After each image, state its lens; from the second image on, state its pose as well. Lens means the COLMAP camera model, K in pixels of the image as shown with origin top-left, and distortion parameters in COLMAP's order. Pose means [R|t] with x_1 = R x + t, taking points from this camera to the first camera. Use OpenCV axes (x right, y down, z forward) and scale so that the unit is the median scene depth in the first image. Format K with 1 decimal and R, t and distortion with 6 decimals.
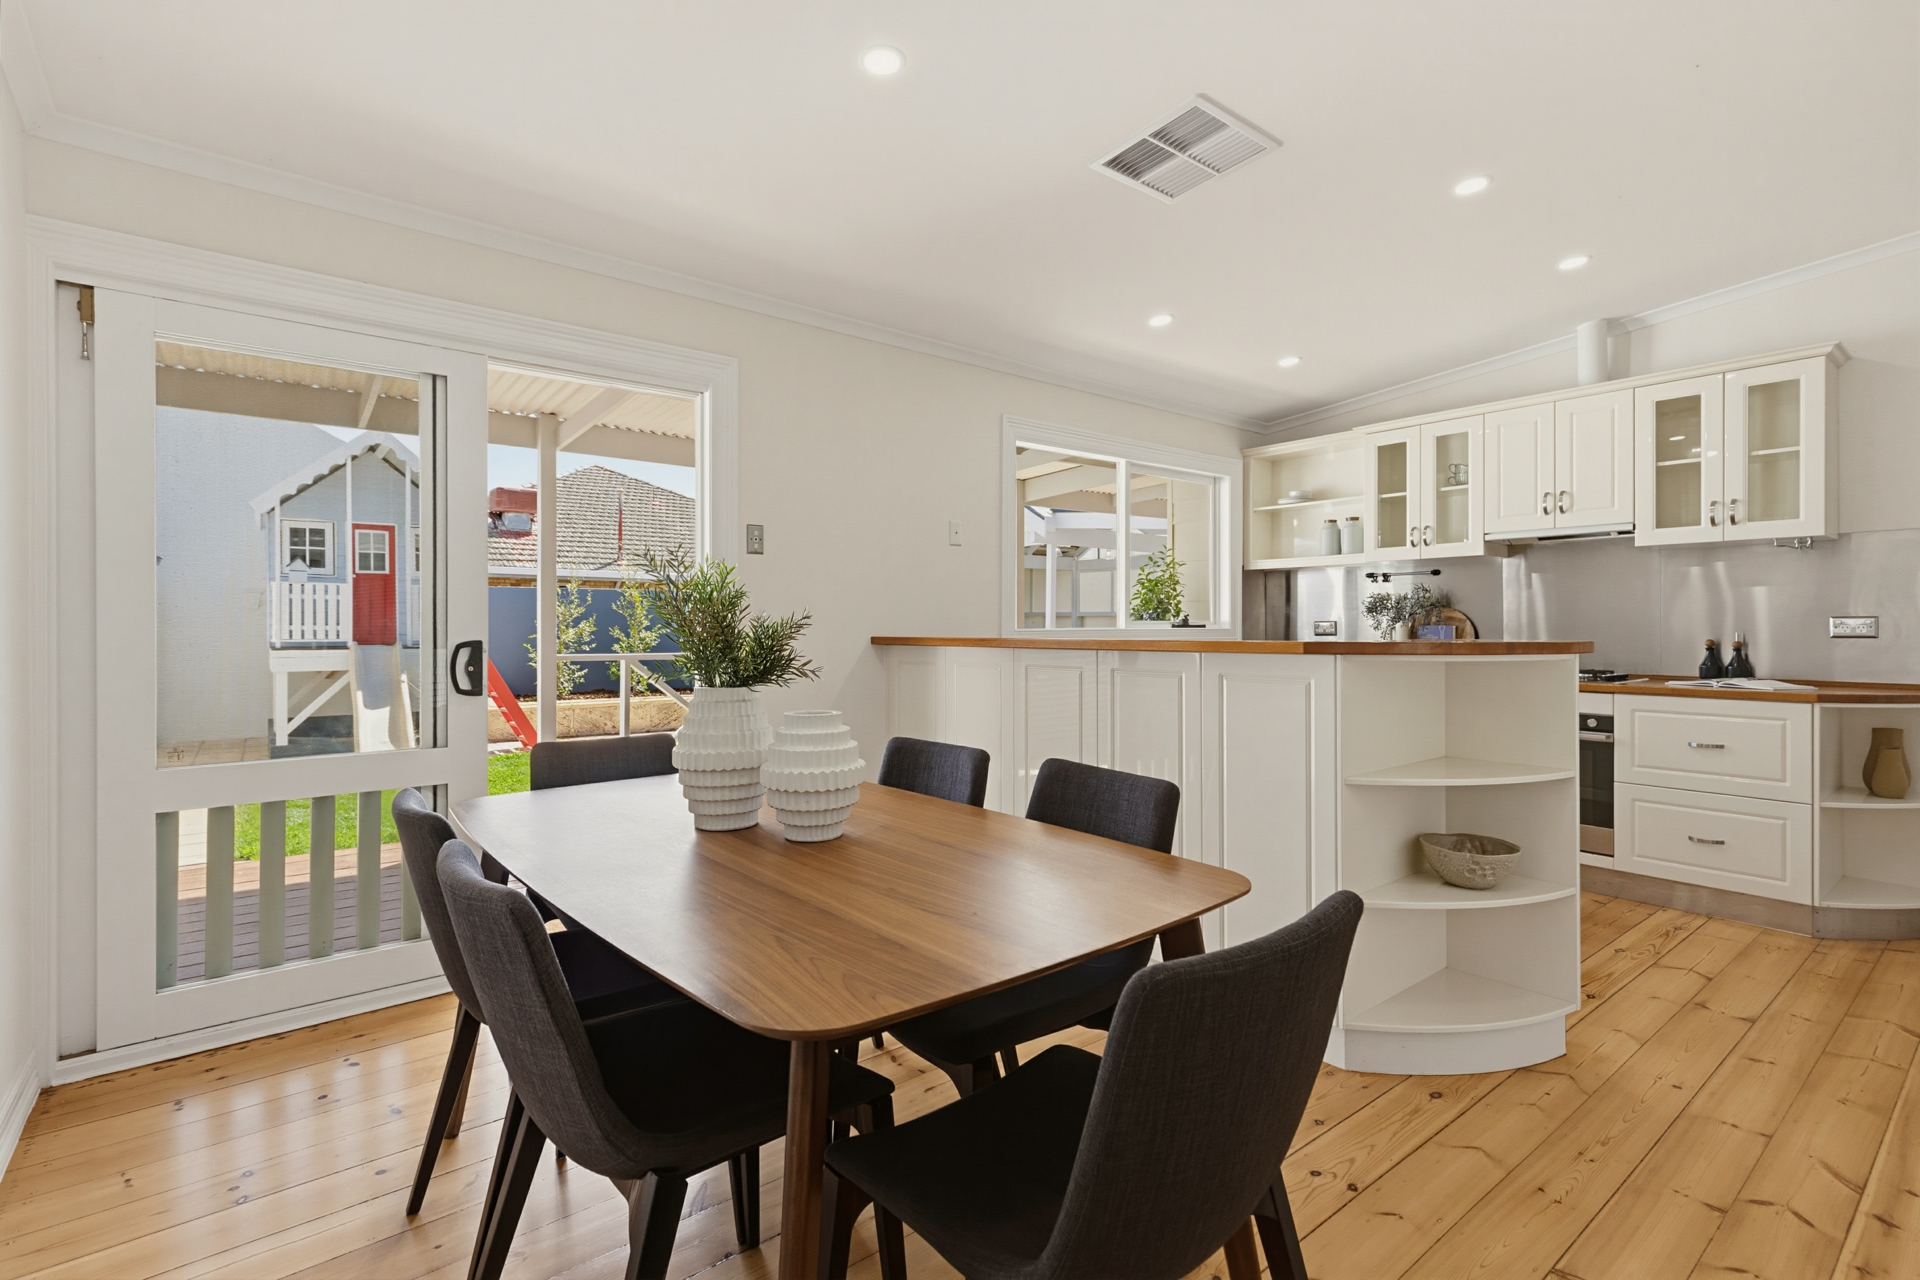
lens RADIAL K [[879.0, 0, 960.0], [0, 879.0, 640.0], [0, 0, 1]] dist [-0.003457, 0.000010]
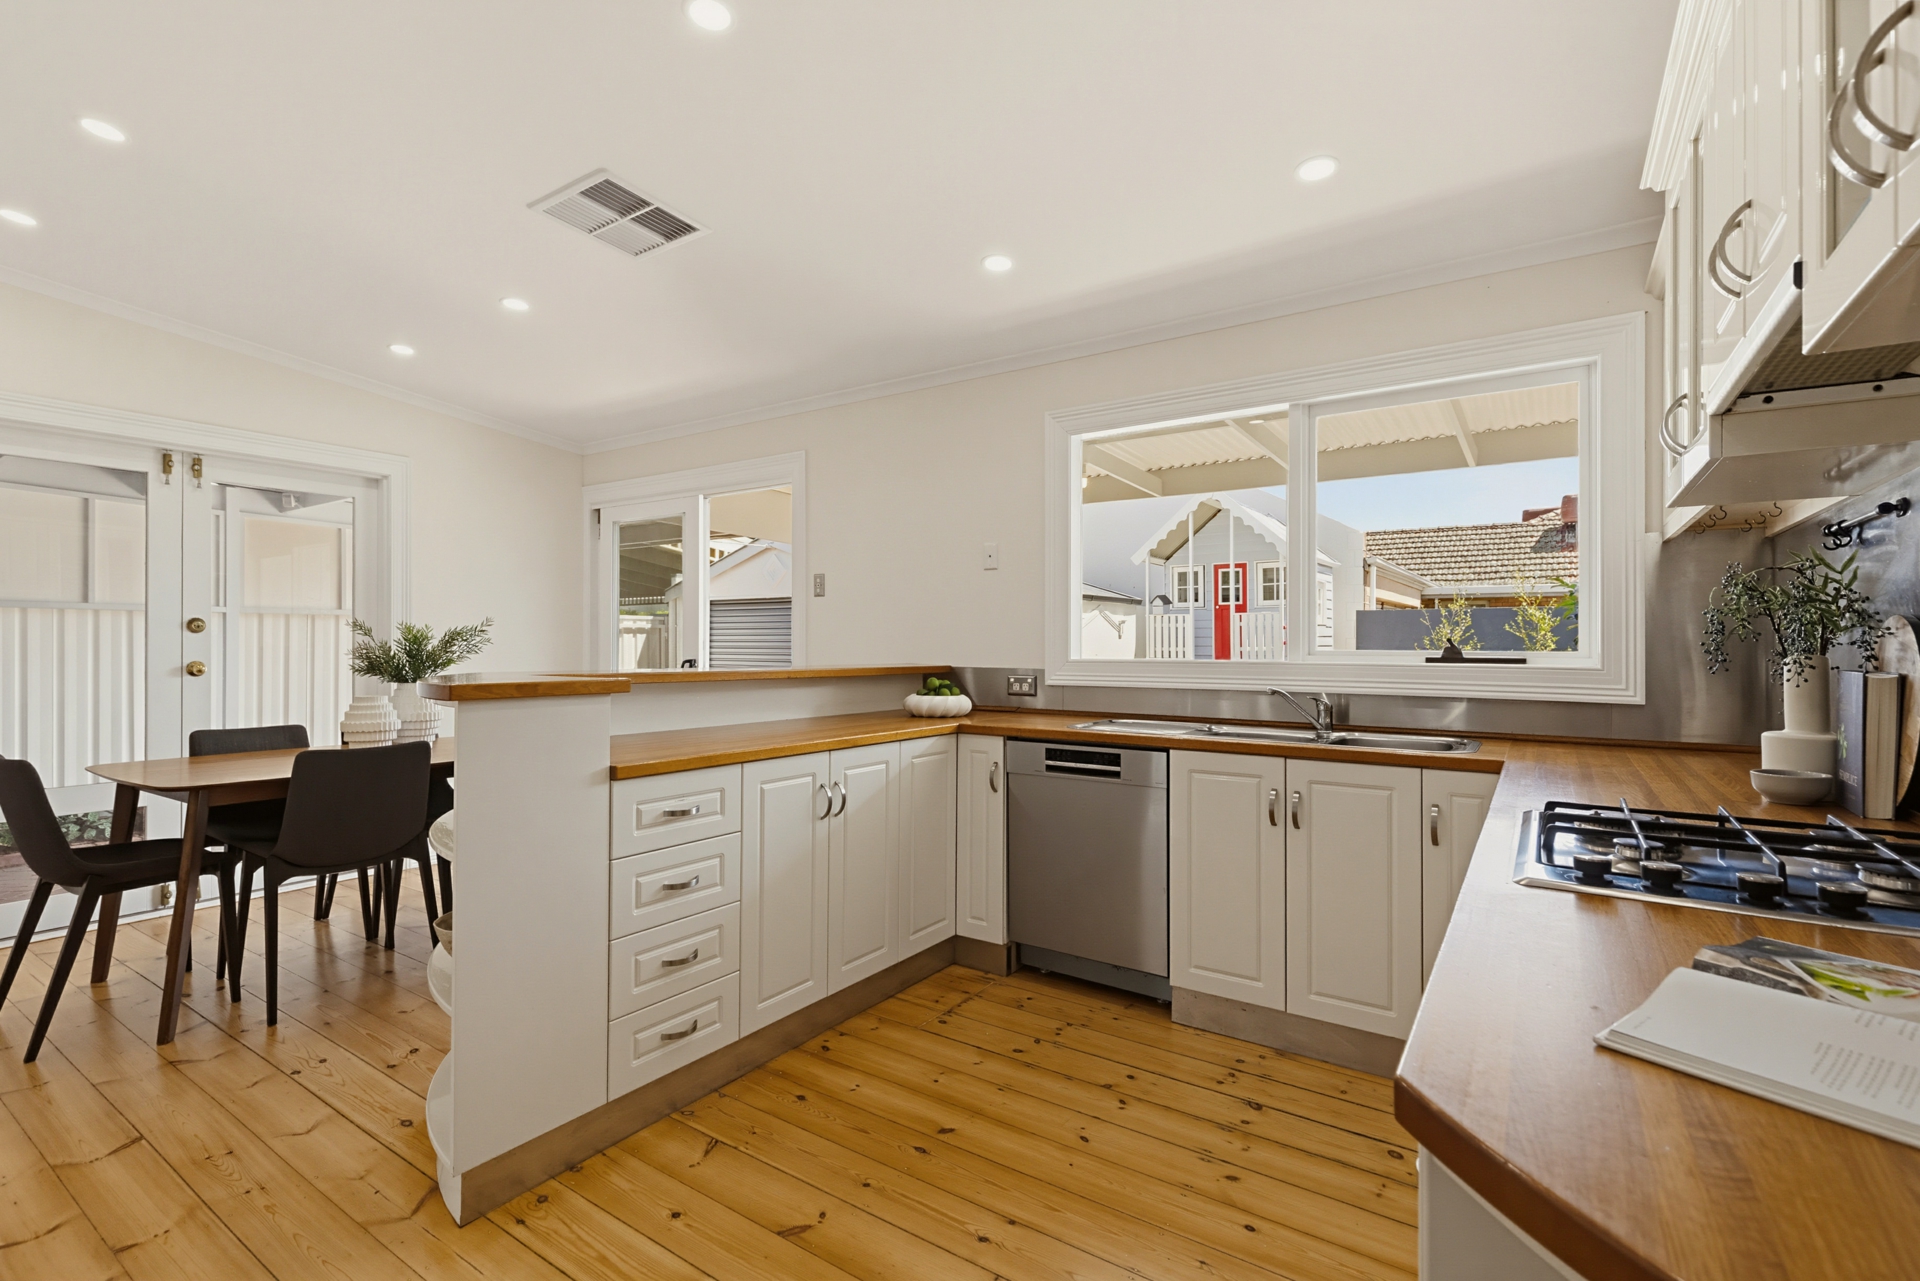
lens RADIAL K [[879.0, 0, 960.0], [0, 879.0, 640.5], [0, 0, 1]] dist [-0.003457, 0.000010]
pose [[0.273274, -0.001206, -0.961935, 0.540811], [-0.020391, 0.999767, -0.007047, -0.013857], [0.961720, 0.021540, 0.273186, 0.423471]]
